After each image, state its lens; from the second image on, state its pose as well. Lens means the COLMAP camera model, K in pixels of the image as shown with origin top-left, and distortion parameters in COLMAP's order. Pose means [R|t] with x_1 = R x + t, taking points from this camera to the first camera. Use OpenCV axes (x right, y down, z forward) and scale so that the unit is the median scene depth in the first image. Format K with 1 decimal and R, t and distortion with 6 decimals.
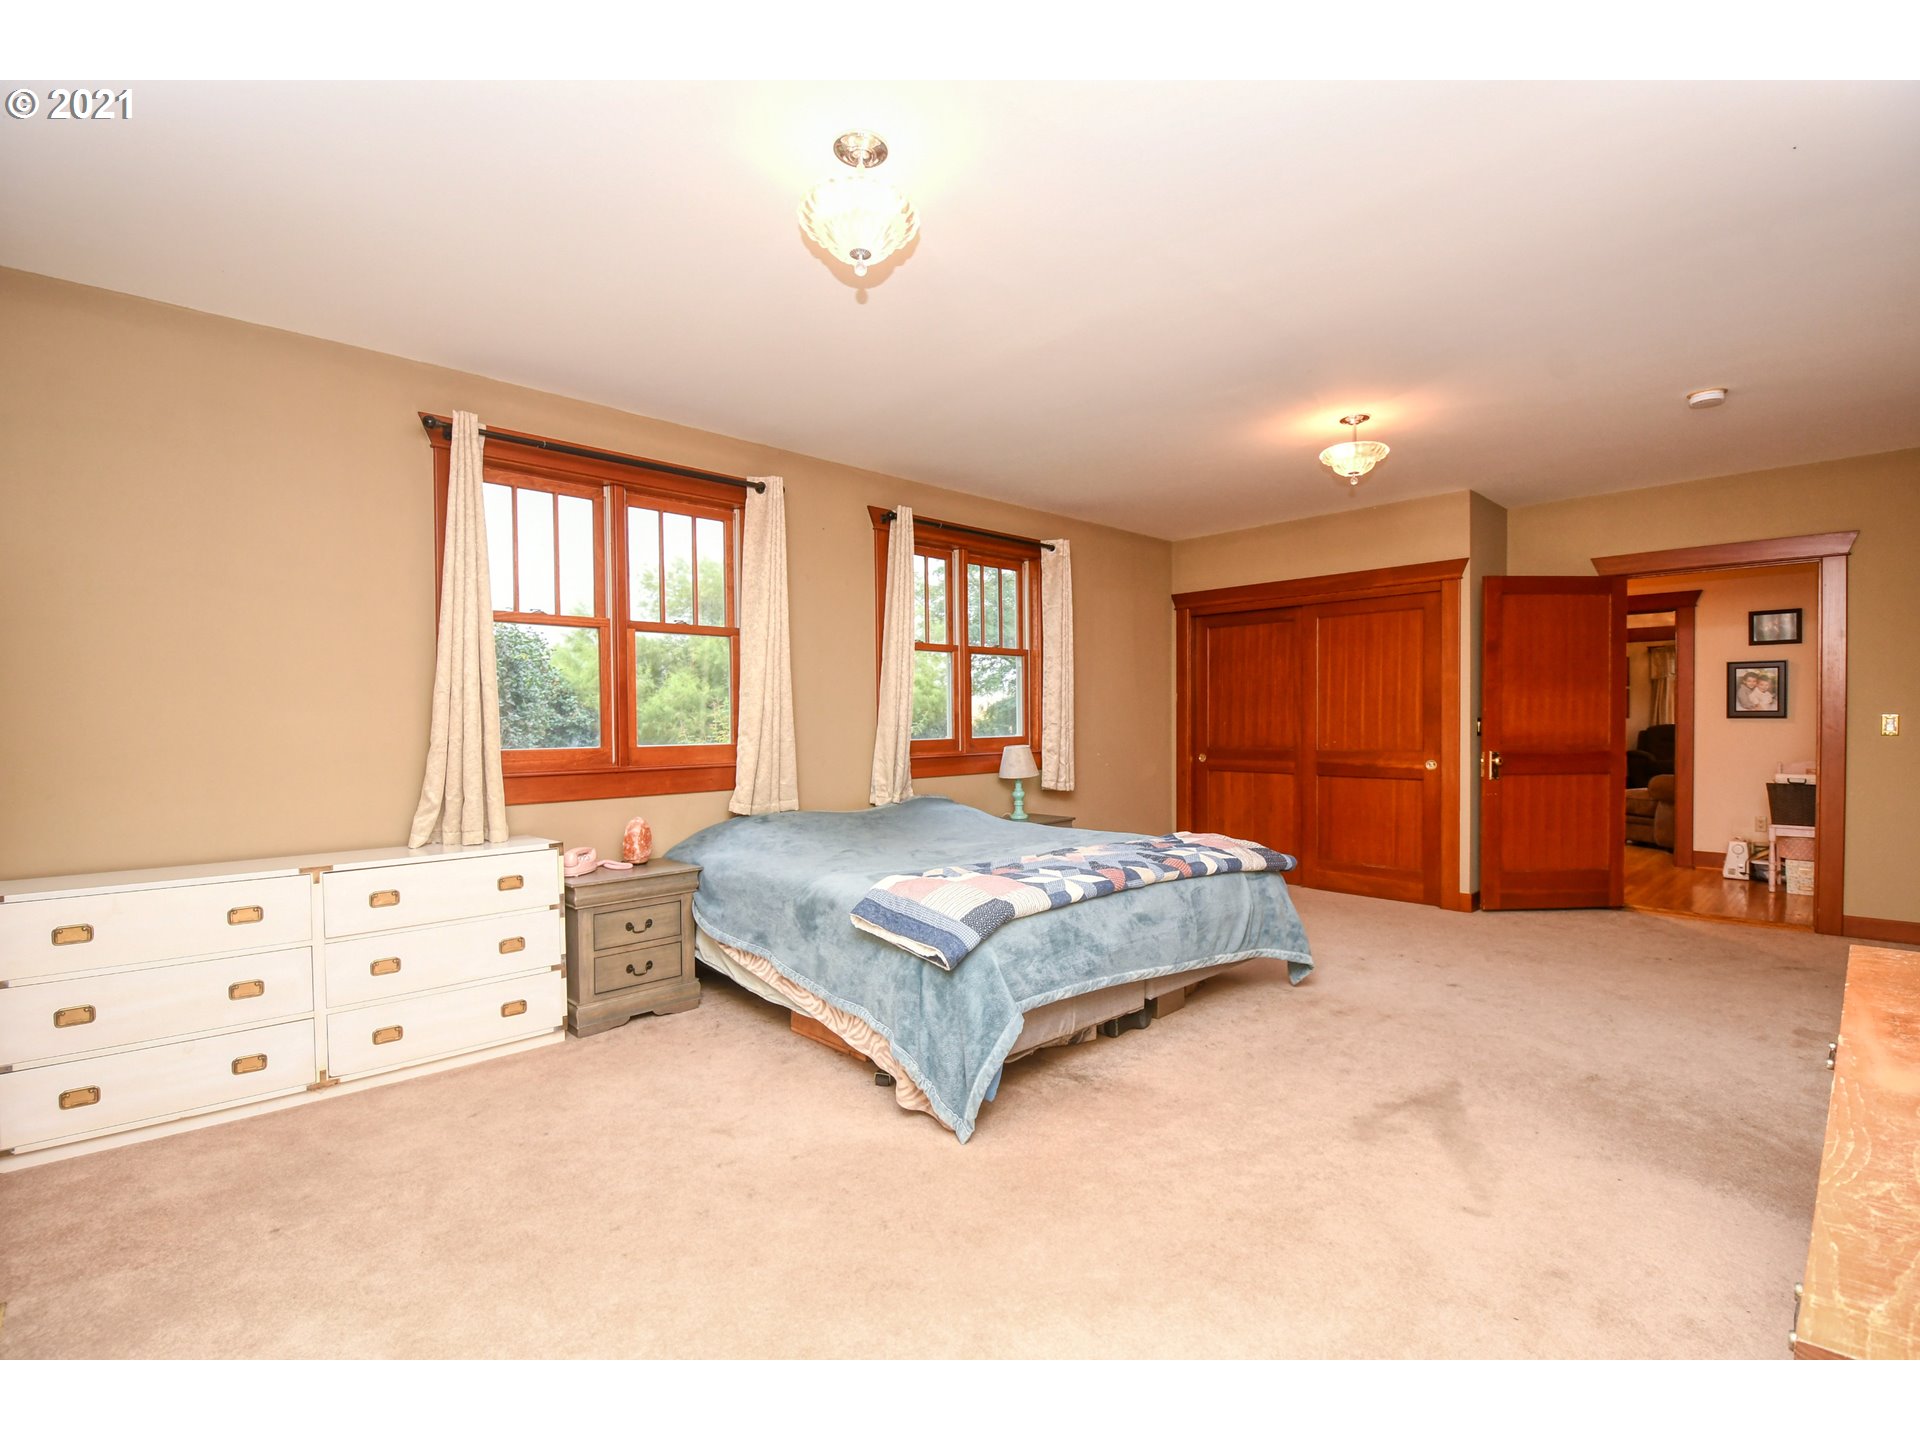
lens RADIAL K [[900.5, 0, 963.5], [0, 900.5, 734.3], [0, 0, 1]] dist [0.034922, -0.039829]
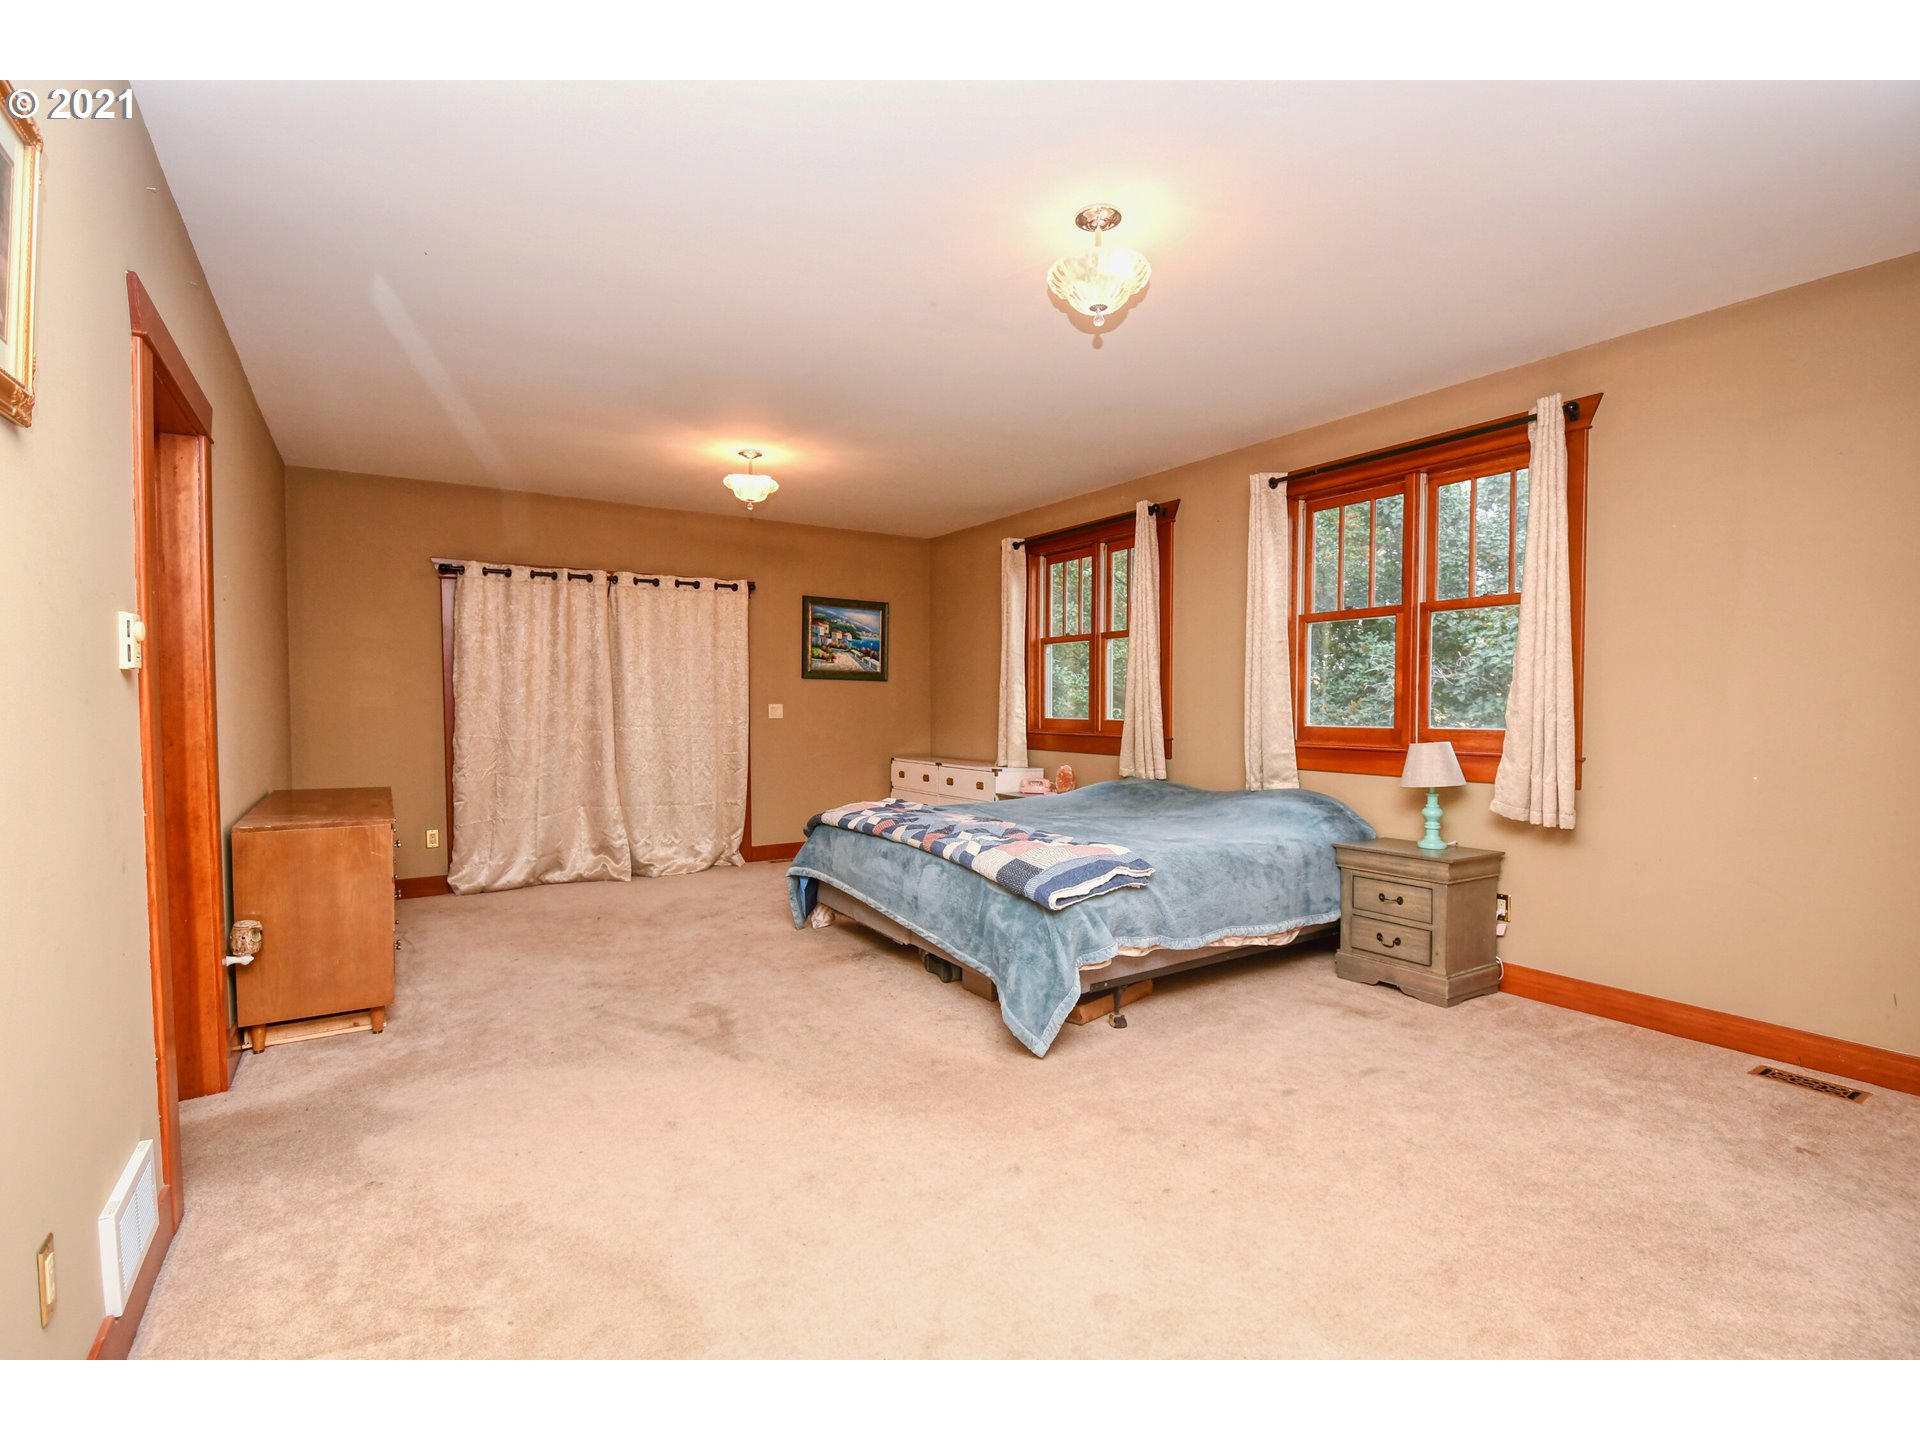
lens RADIAL K [[892.1, 0, 960.0], [0, 892.1, 720.0], [0, 0, 1]] dist [-0.002605, -0.038326]
pose [[-0.203901, 0.026125, -0.978643, 1.076388], [-0.015256, 0.999438, 0.029859, -0.024336], [0.978873, 0.021019, -0.203388, 1.062140]]
